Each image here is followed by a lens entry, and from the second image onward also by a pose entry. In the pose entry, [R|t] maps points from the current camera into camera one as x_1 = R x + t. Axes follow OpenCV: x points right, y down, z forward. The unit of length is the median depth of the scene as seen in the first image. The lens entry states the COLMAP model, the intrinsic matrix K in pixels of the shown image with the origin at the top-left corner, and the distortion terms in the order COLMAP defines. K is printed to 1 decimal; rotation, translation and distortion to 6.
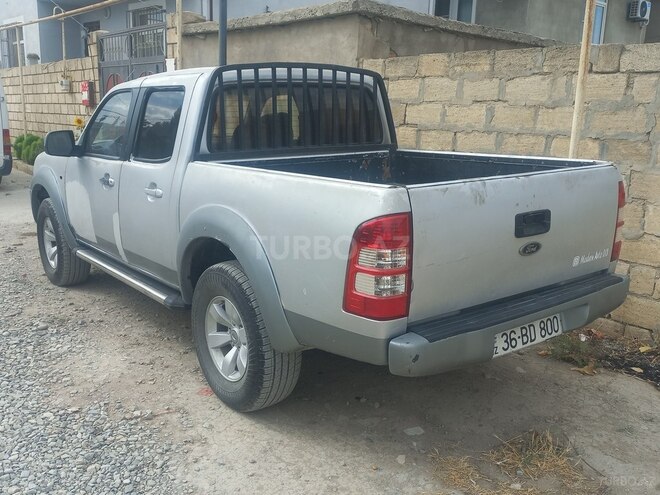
lens RADIAL K [[655.8, 0, 330.0], [0, 655.8, 247.5], [0, 0, 1]] dist [0.097949, -0.134730]
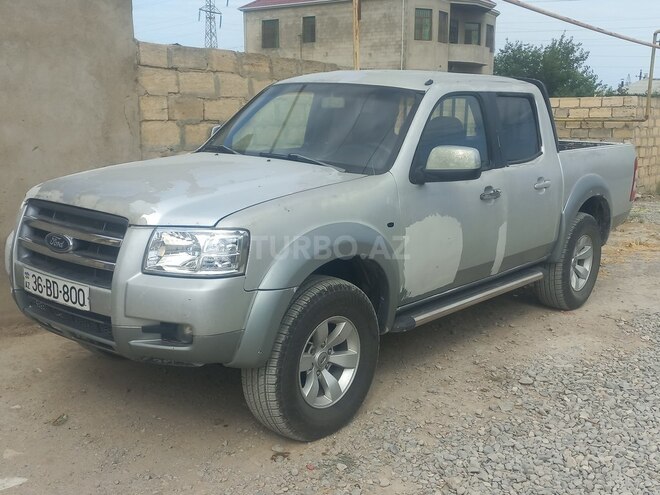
lens RADIAL K [[705.6, 0, 301.6], [0, 705.6, 272.8], [0, 0, 1]] dist [0.098172, -0.121801]
pose [[-0.181075, -0.237771, 0.954294, -1.267289], [0.184752, 0.944835, 0.270471, -0.316275], [-0.965960, 0.225283, -0.127158, 1.432946]]
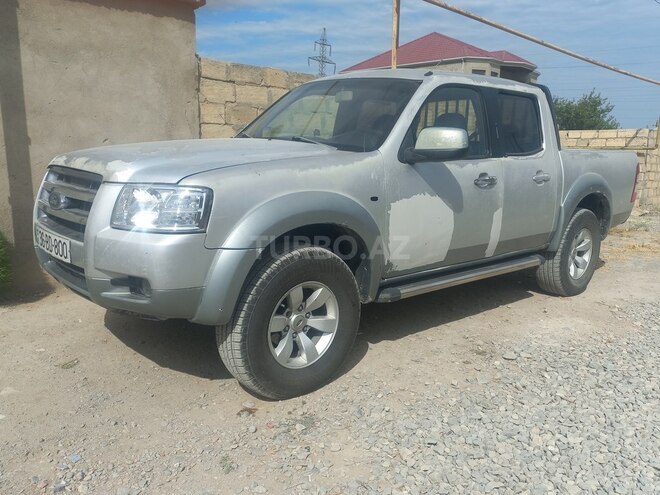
lens RADIAL K [[516.9, 0, 314.2], [0, 516.9, 263.3], [0, 0, 1]] dist [0.071594, -0.075843]
pose [[-0.046327, -0.232509, 0.971490, -1.118764], [0.178302, 0.954992, 0.237063, -0.215644], [-0.982885, 0.184201, -0.002785, 1.304848]]
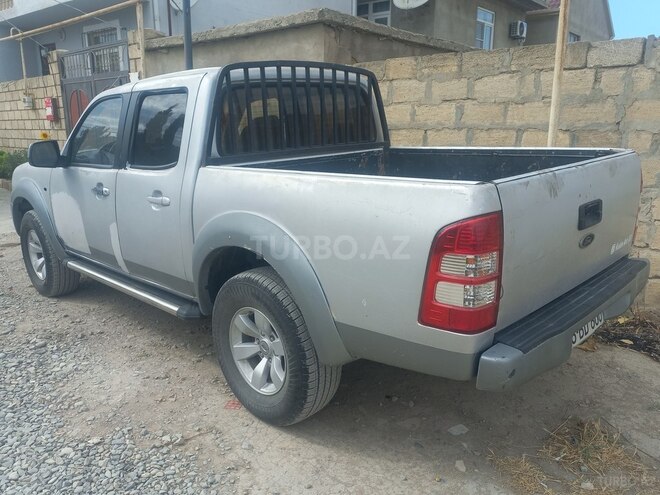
lens RADIAL K [[541.3, 0, 330.0], [0, 541.3, 247.5], [0, 0, 1]] dist [0.065124, -0.065529]
pose [[0.990735, -0.060177, 0.121752, -0.109189], [0.057219, 0.997979, 0.027647, -0.020683], [-0.123169, -0.020424, 0.992175, 0.165812]]
